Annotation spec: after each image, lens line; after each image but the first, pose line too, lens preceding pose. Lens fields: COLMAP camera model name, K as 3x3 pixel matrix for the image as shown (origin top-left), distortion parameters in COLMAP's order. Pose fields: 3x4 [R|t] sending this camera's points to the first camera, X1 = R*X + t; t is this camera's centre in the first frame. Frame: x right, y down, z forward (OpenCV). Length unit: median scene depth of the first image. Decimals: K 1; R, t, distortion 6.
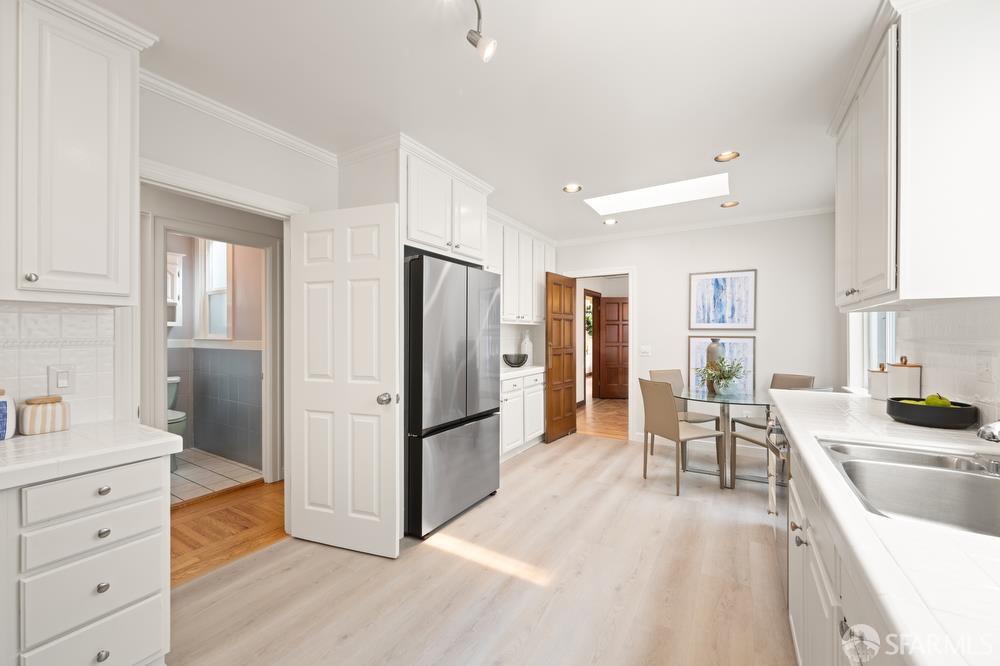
lens RADIAL K [[393.2, 0, 503.7], [0, 393.2, 331.9], [0, 0, 1]] dist [-0.000884, 0.000317]
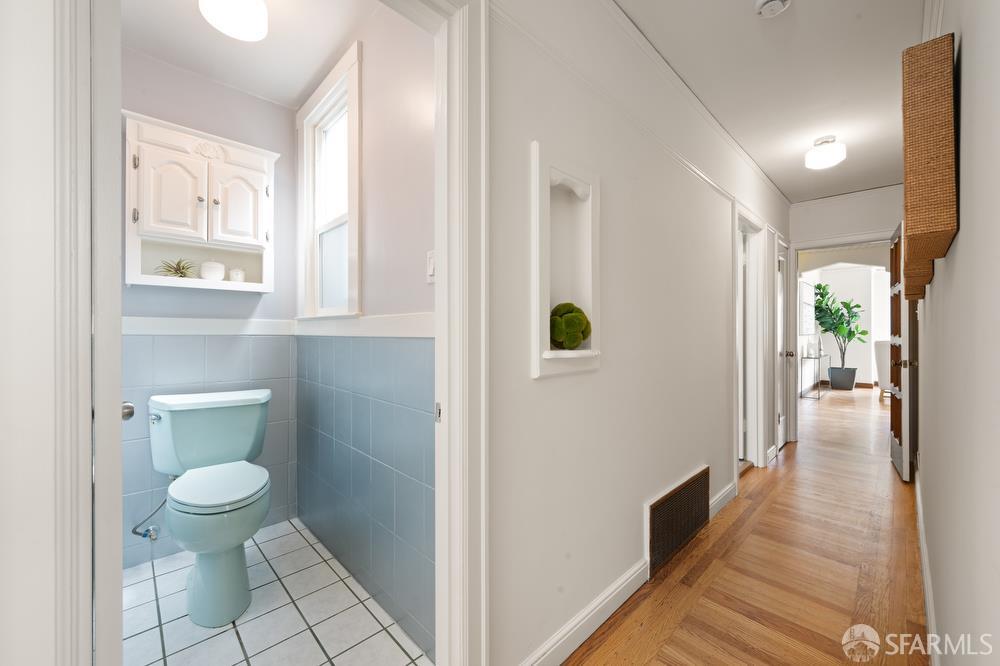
lens RADIAL K [[393.2, 0, 497.2], [0, 393.2, 333.5], [0, 0, 1]] dist [-0.000884, 0.000317]
pose [[0.964344, -0.001867, -0.264646, -0.381008], [0.004239, 0.999956, 0.008392, 0.035563], [0.264619, -0.009215, 0.964309, 0.554156]]
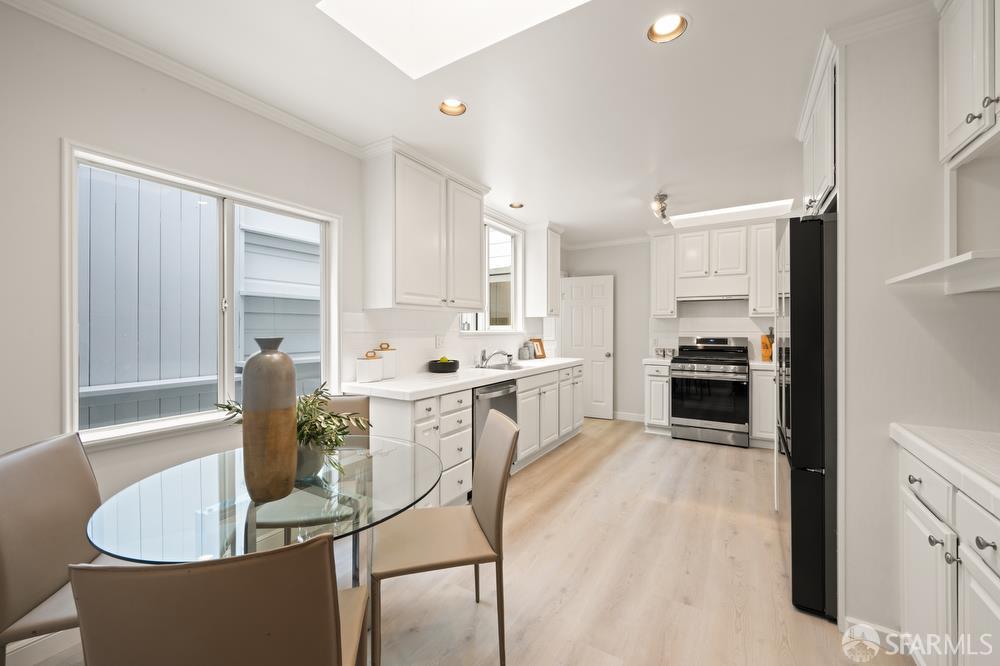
lens RADIAL K [[393.2, 0, 501.3], [0, 393.2, 329.6], [0, 0, 1]] dist [-0.000884, 0.000317]
pose [[-0.999929, -0.001194, 0.011895, 0.806554], [-0.001224, 0.999996, -0.002479, 0.025811], [-0.011892, -0.002493, -0.999926, 3.182153]]
